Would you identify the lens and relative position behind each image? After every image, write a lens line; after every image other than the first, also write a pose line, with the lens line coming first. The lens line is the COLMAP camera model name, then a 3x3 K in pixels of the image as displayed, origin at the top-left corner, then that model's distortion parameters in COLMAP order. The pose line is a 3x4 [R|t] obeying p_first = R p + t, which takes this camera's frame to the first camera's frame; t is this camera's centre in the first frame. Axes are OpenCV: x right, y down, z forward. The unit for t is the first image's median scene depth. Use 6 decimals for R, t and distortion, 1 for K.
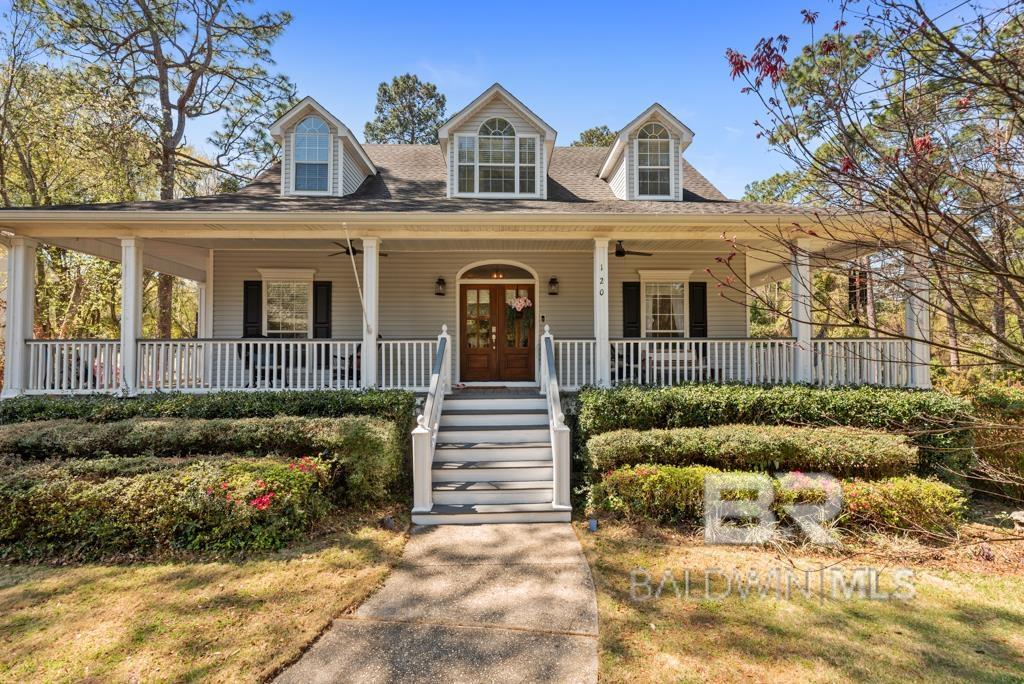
lens RADIAL K [[485.4, 0, 512.0], [0, 485.4, 342.0], [0, 0, 1]] dist [0.002376, 0.000223]
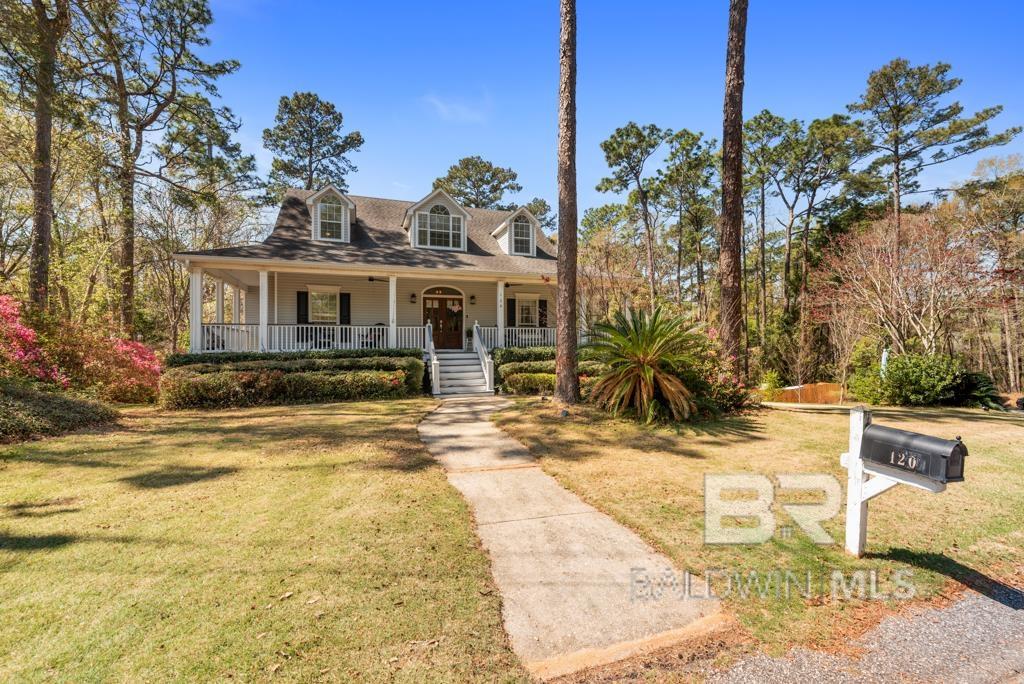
lens RADIAL K [[447.8, 0, 522.4], [0, 447.8, 345.8], [0, 0, 1]] dist [0.002011, 0.000018]
pose [[0.952910, 0.000704, 0.303254, -0.261634], [-0.010282, 0.999497, 0.029991, 0.012913], [-0.303080, -0.031696, 0.952438, -0.753869]]
